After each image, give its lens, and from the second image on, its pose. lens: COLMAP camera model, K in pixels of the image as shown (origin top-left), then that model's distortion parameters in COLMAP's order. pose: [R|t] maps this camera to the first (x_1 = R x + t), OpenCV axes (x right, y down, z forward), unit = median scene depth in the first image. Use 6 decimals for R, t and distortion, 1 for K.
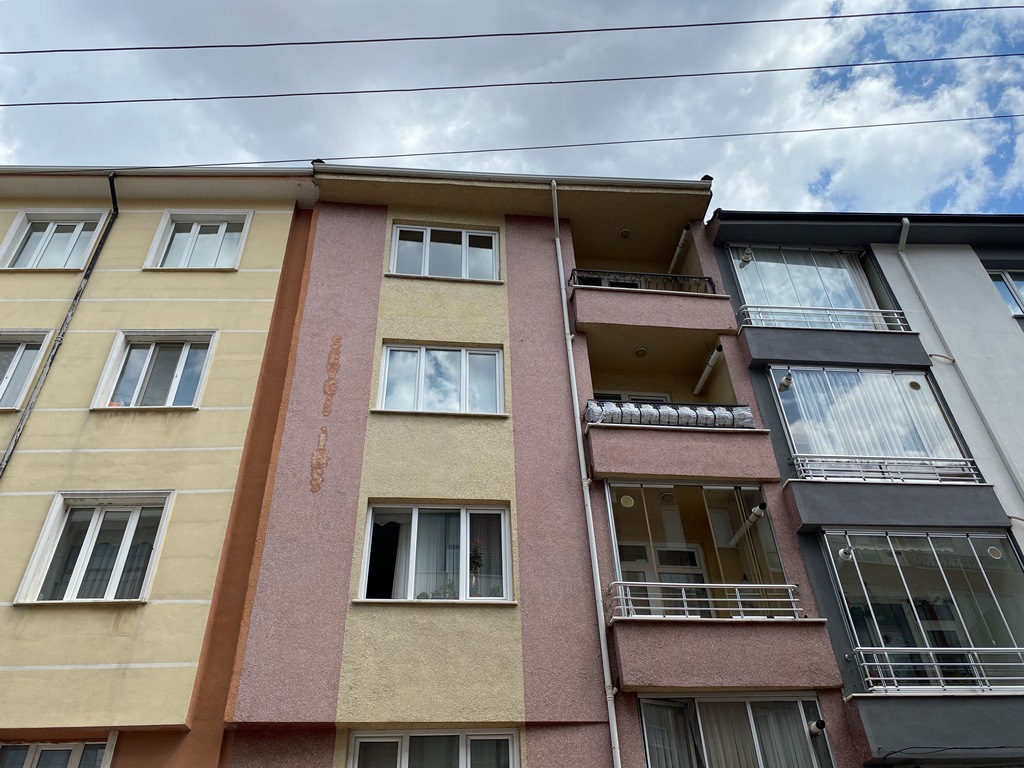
lens RADIAL K [[780.2, 0, 512.0], [0, 780.2, 384.0], [0, 0, 1]] dist [0.007591, -0.005411]
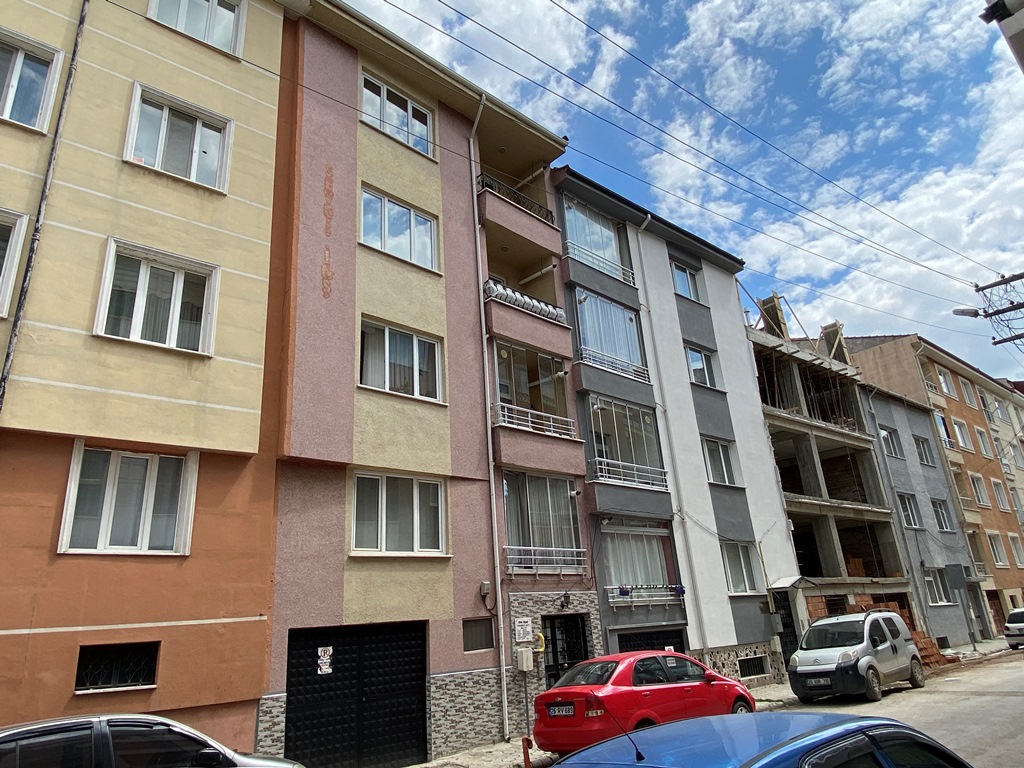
lens RADIAL K [[652.5, 0, 514.4], [0, 652.5, 379.8], [0, 0, 1]] dist [0.094583, -0.122747]
pose [[0.784850, 0.193703, 0.588633, -0.622639], [-0.353736, 0.919966, 0.168916, -0.034464], [-0.508803, -0.340795, 0.790556, -0.089613]]
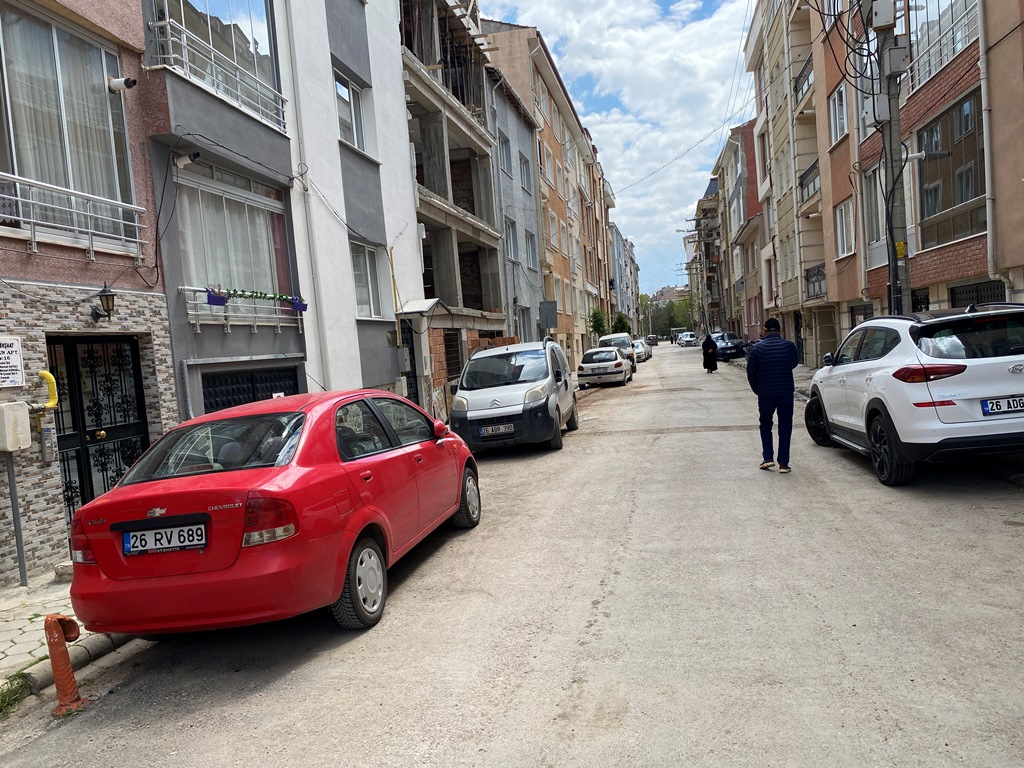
lens RADIAL K [[782.2, 0, 510.5], [0, 782.2, 396.5], [0, 0, 1]] dist [-0.001967, -0.005185]
pose [[0.244515, -0.054489, 0.968113, -0.300467], [-0.550222, 0.814312, 0.184801, 0.274988], [-0.798416, -0.577864, 0.169130, 0.266829]]
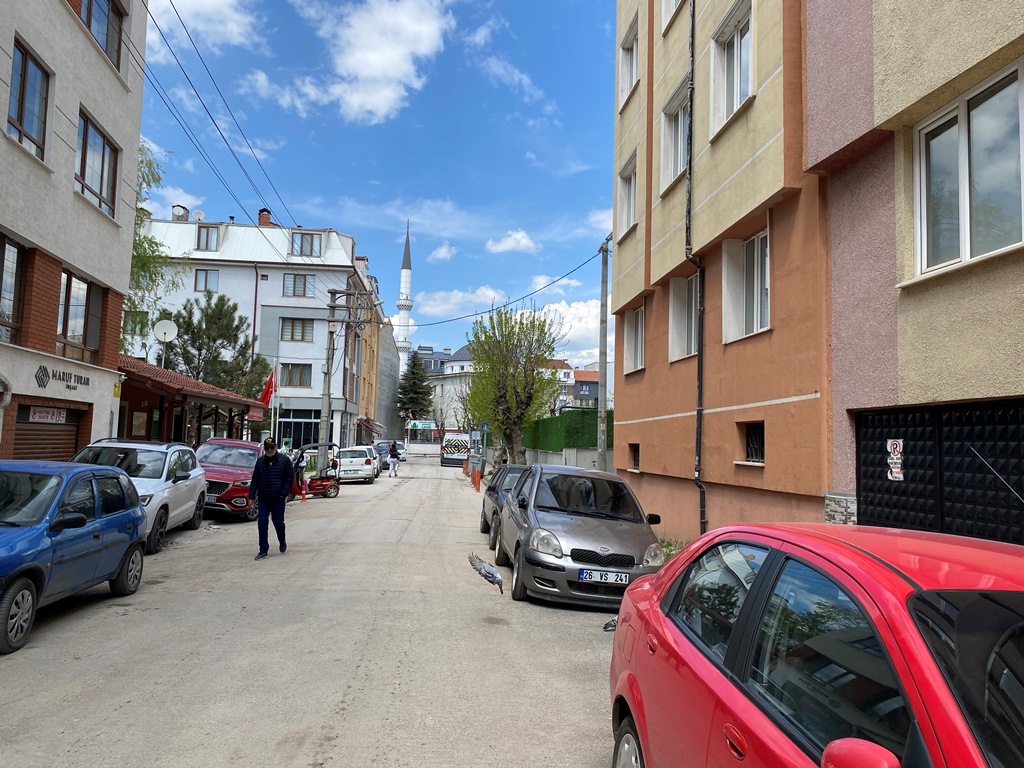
lens RADIAL K [[780.2, 0, 512.0], [0, 780.2, 384.0], [0, 0, 1]] dist [0.007591, -0.005411]
pose [[0.069827, -0.049605, -0.996325, 0.448270], [0.605604, 0.795761, 0.002824, 0.338832], [0.792697, -0.603575, 0.085607, 0.383298]]
